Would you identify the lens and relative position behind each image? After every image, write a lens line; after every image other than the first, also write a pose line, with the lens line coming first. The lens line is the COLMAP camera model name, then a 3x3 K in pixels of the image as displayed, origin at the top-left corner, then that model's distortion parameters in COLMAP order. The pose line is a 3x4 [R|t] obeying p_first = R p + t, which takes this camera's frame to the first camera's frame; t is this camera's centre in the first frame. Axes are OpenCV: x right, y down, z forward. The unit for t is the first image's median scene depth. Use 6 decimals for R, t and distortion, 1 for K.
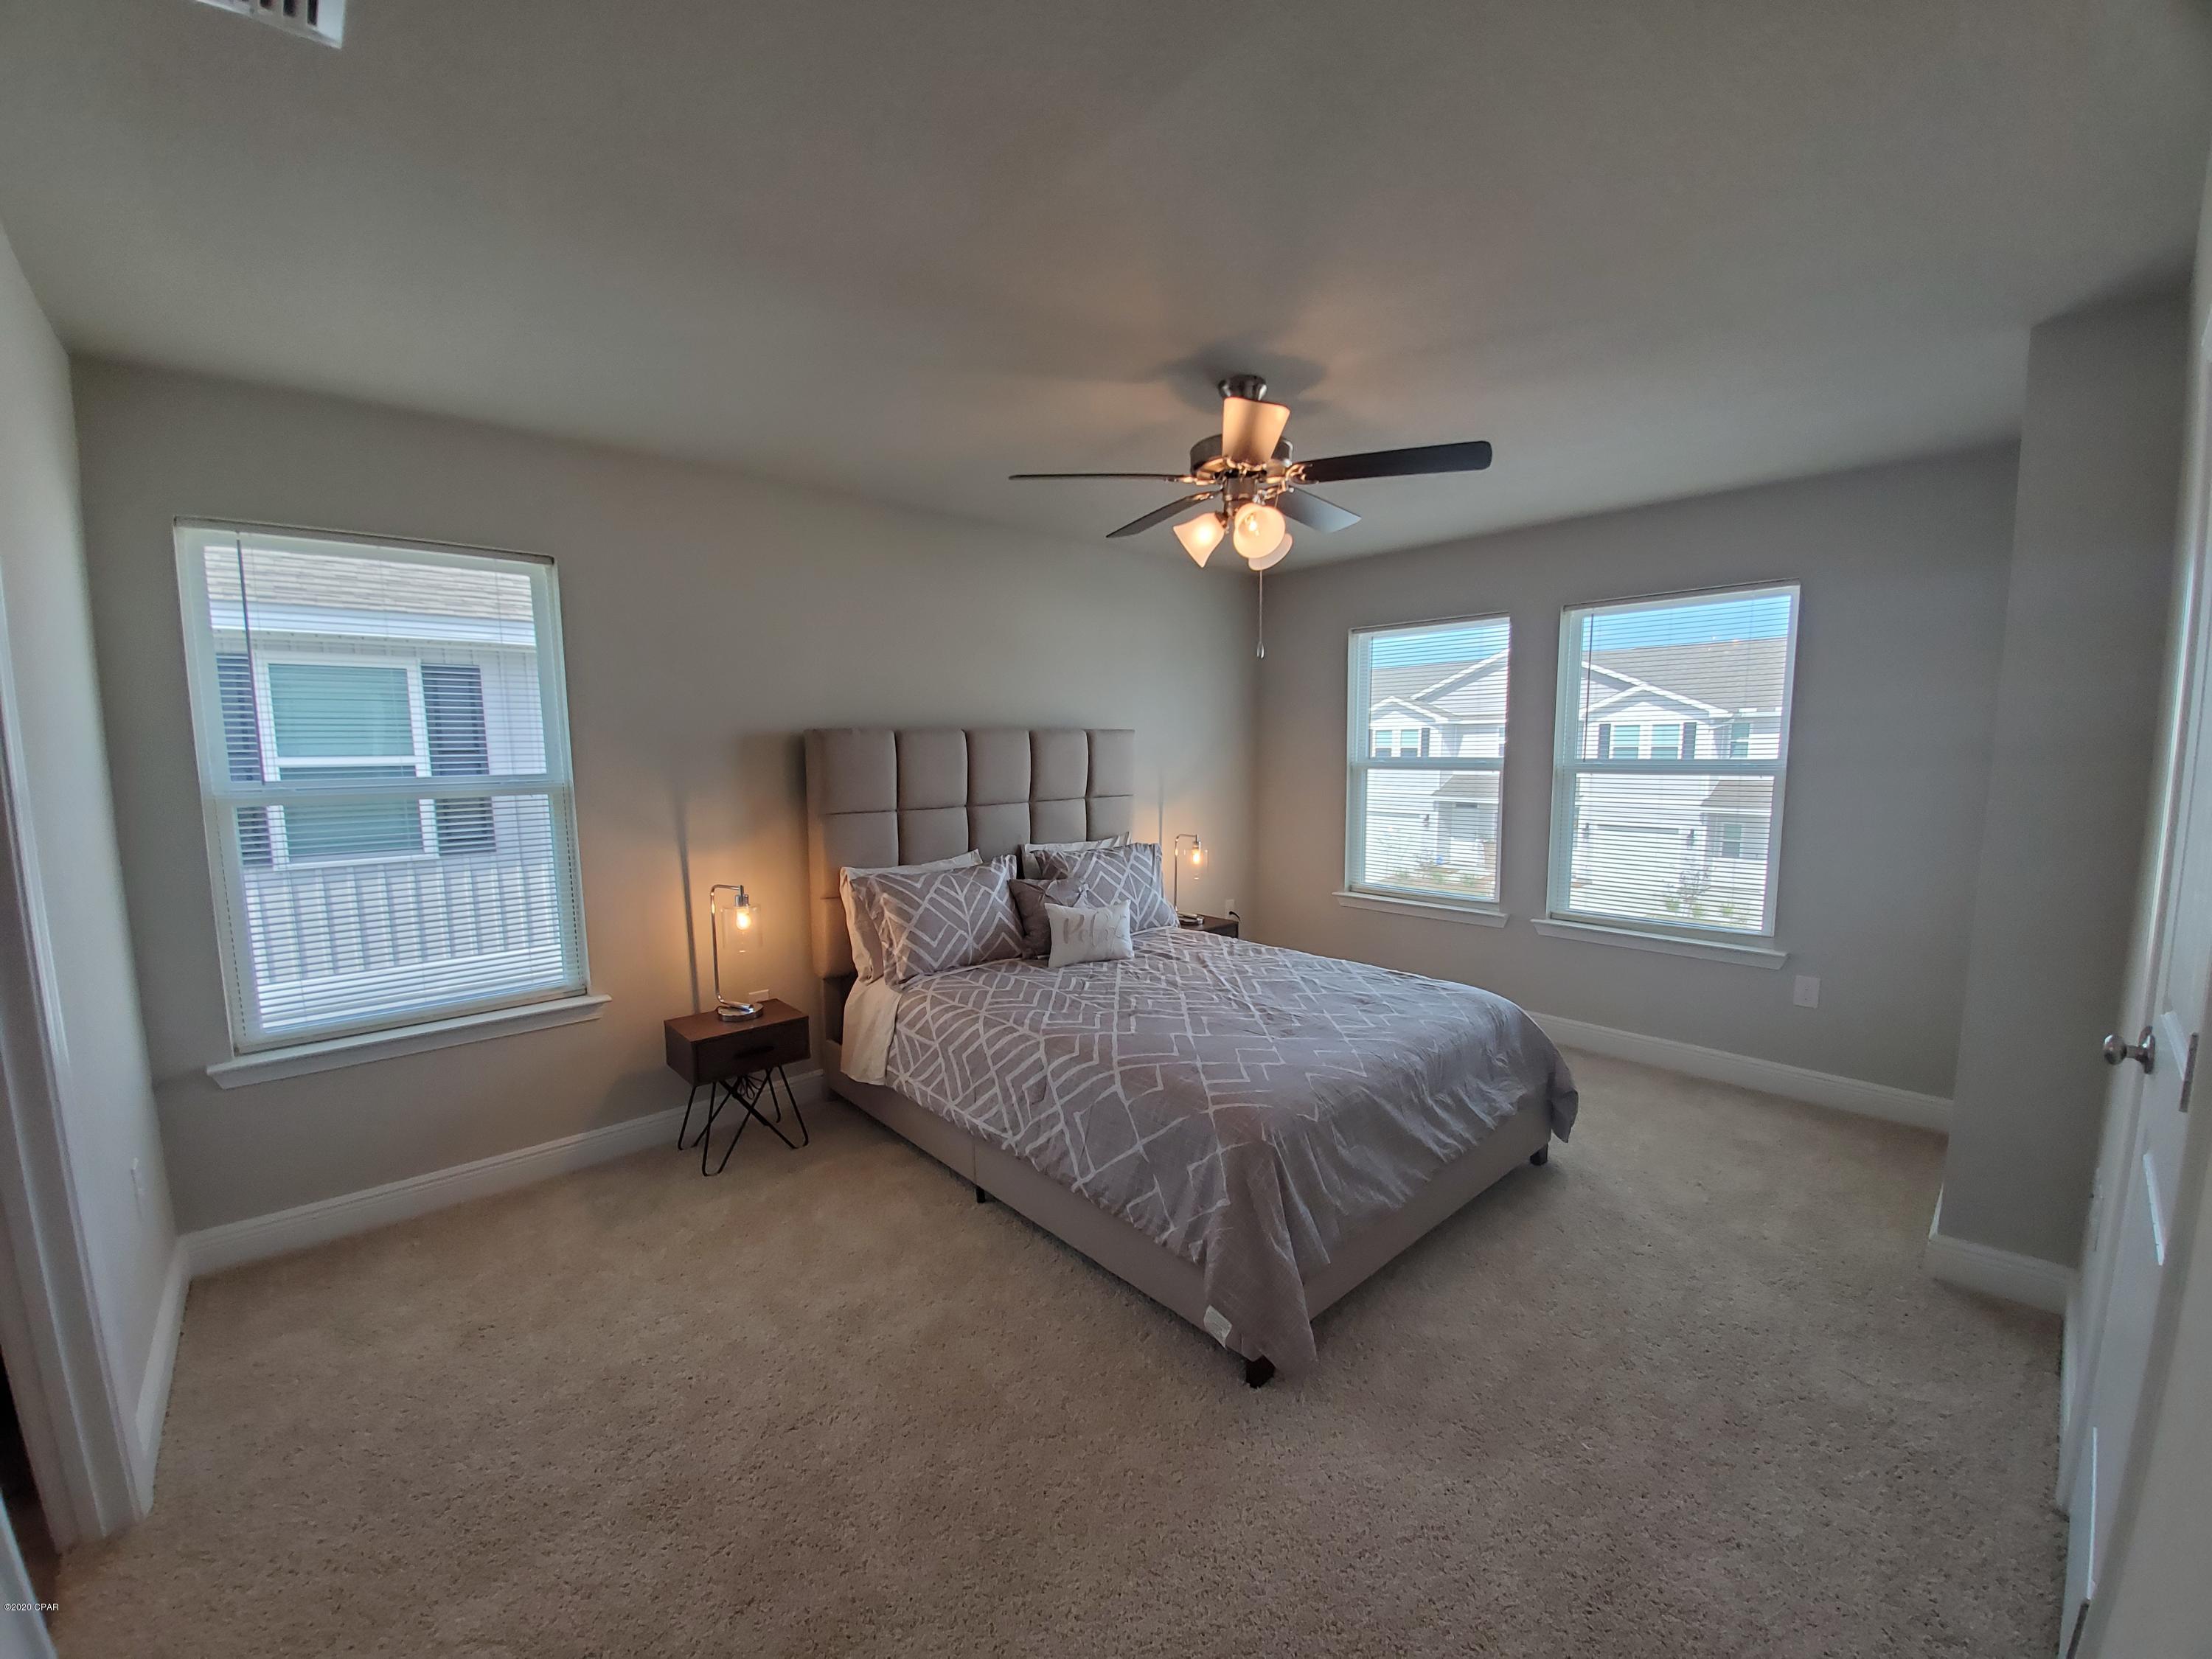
lens RADIAL K [[879.9, 0, 1106.0], [0, 879.9, 829.5], [0, 0, 1]] dist [-0.024191, -0.000145]
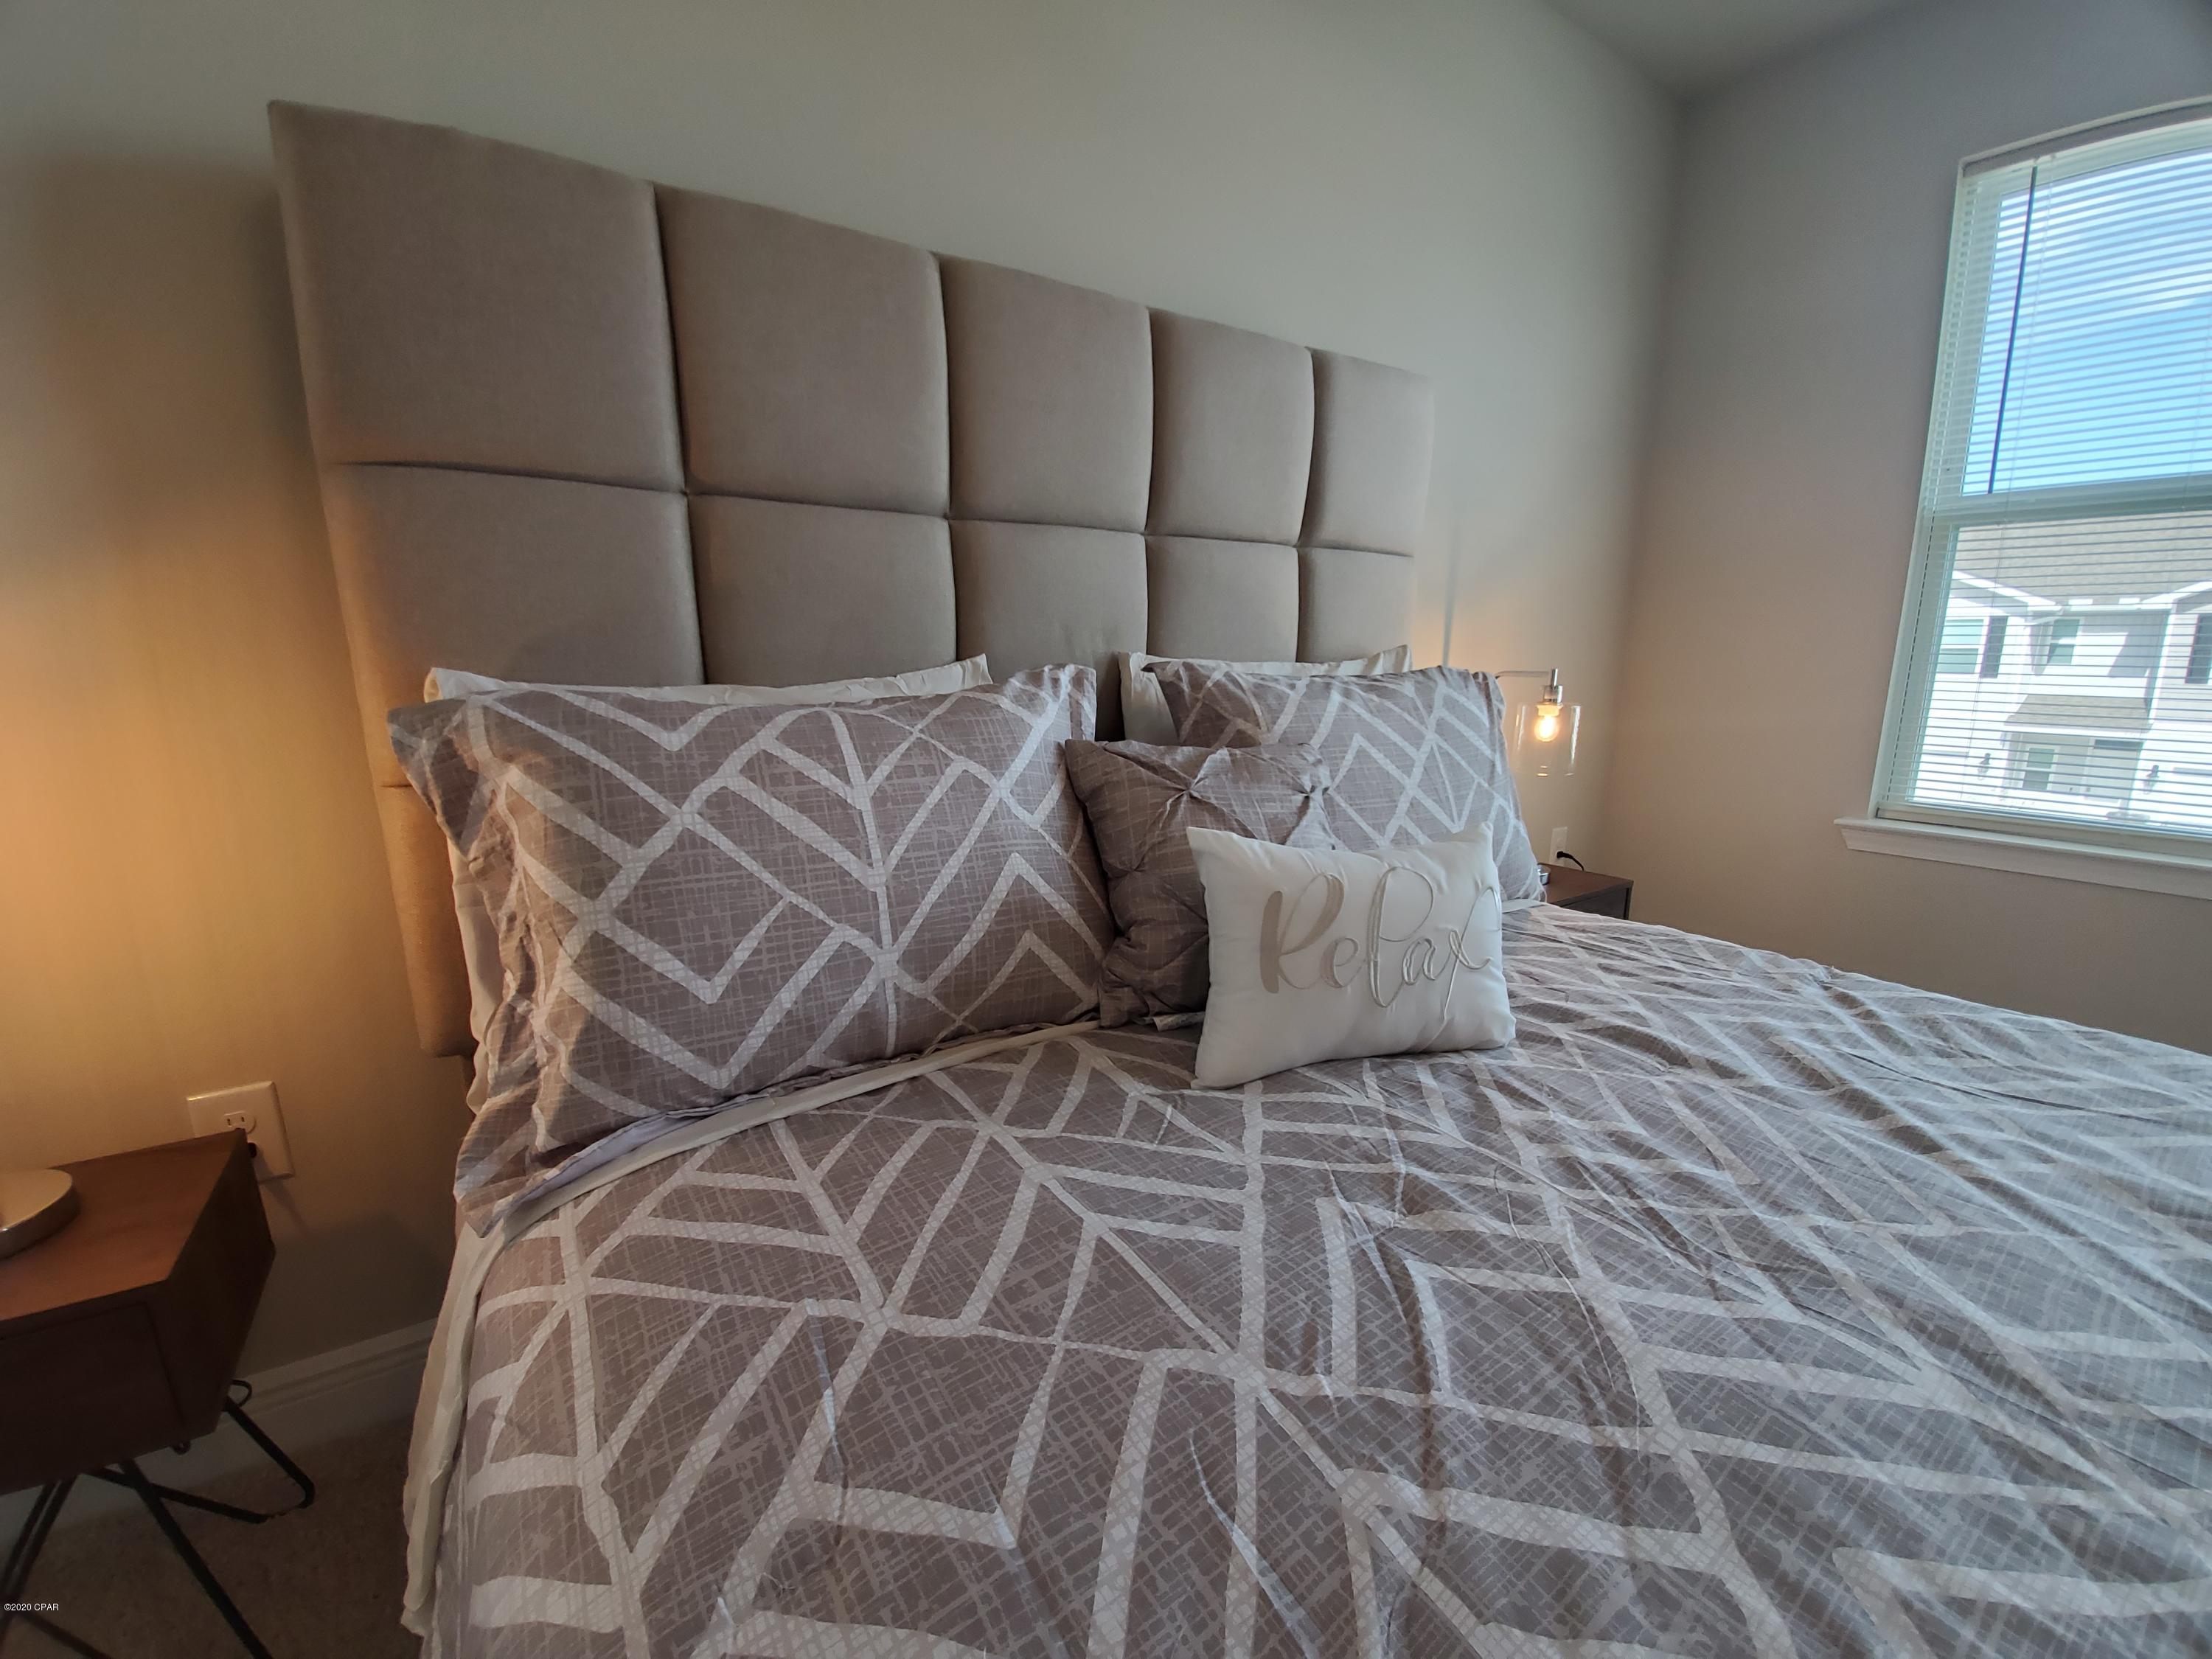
lens RADIAL K [[927.5, 0, 1106.0], [0, 927.5, 829.5], [0, 0, 1]] dist [0.009743, -0.013910]
pose [[0.989178, 0.034893, -0.142509, -0.054246], [-0.020873, 0.994897, 0.098715, 0.057375], [0.145226, -0.094672, 0.984859, 0.722097]]
